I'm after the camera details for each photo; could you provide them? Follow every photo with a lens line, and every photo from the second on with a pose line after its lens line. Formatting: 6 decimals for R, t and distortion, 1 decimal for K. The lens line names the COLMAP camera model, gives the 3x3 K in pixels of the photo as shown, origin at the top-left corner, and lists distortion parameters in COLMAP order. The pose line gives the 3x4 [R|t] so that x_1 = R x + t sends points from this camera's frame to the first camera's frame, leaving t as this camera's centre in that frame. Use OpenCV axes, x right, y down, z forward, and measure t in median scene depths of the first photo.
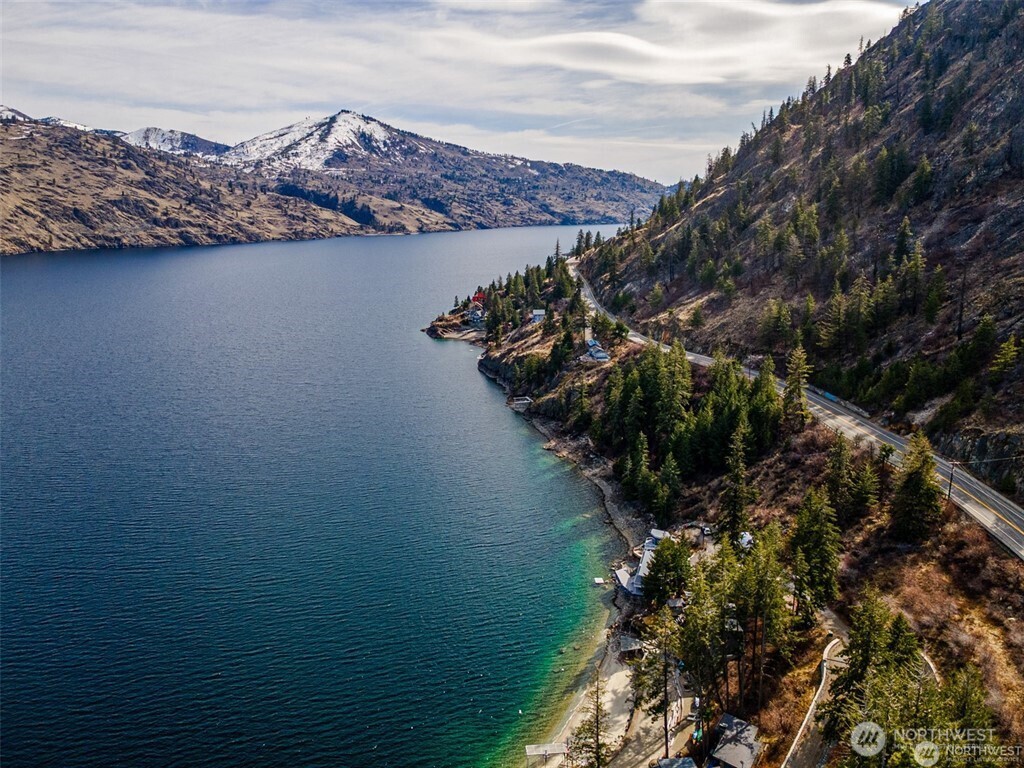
lens RADIAL K [[710.6, 0, 507.6], [0, 710.6, 388.9], [0, 0, 1]] dist [0.004539, 0.045906]
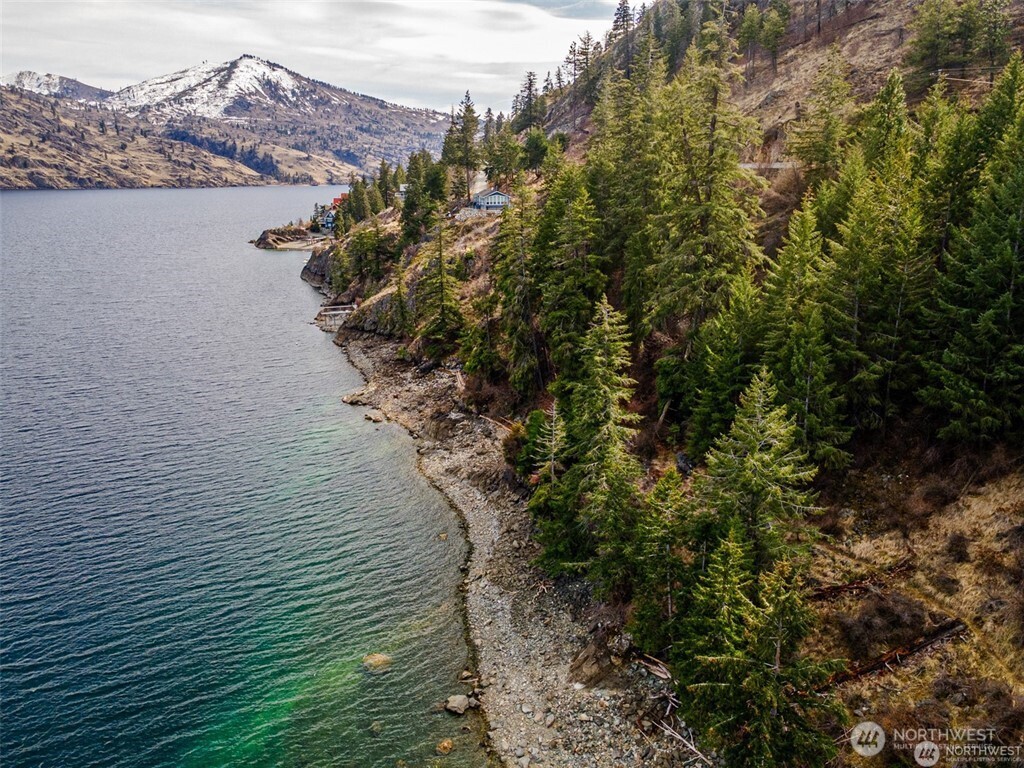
lens RADIAL K [[712.5, 0, 501.4], [0, 712.5, 381.7], [0, 0, 1]] dist [-0.001906, 0.086543]
pose [[0.996035, -0.021777, 0.086260, 0.011188], [0.019122, 0.999321, 0.031492, 0.006684], [-0.086887, -0.029718, 0.995775, 0.064145]]
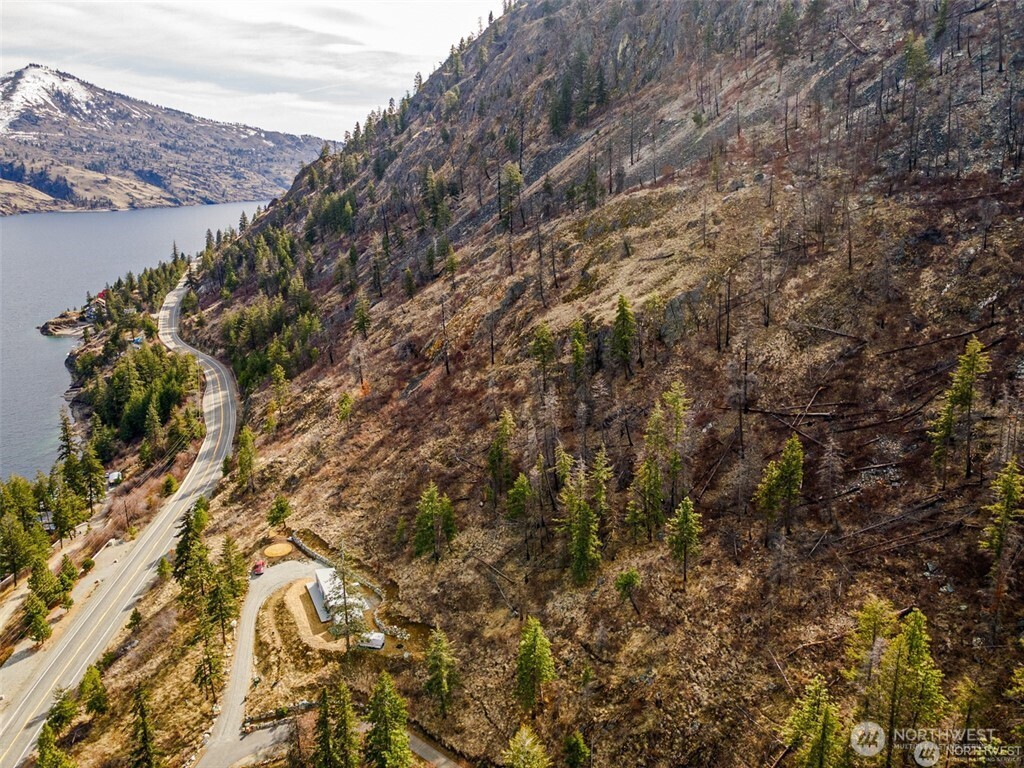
lens RADIAL K [[701.7, 0, 508.6], [0, 701.7, 388.3], [0, 0, 1]] dist [0.032911, -0.004530]
pose [[0.949266, -0.075708, 0.305225, 0.044326], [0.063119, 0.996706, 0.050919, -0.000699], [-0.308074, -0.029070, 0.950918, -0.044413]]
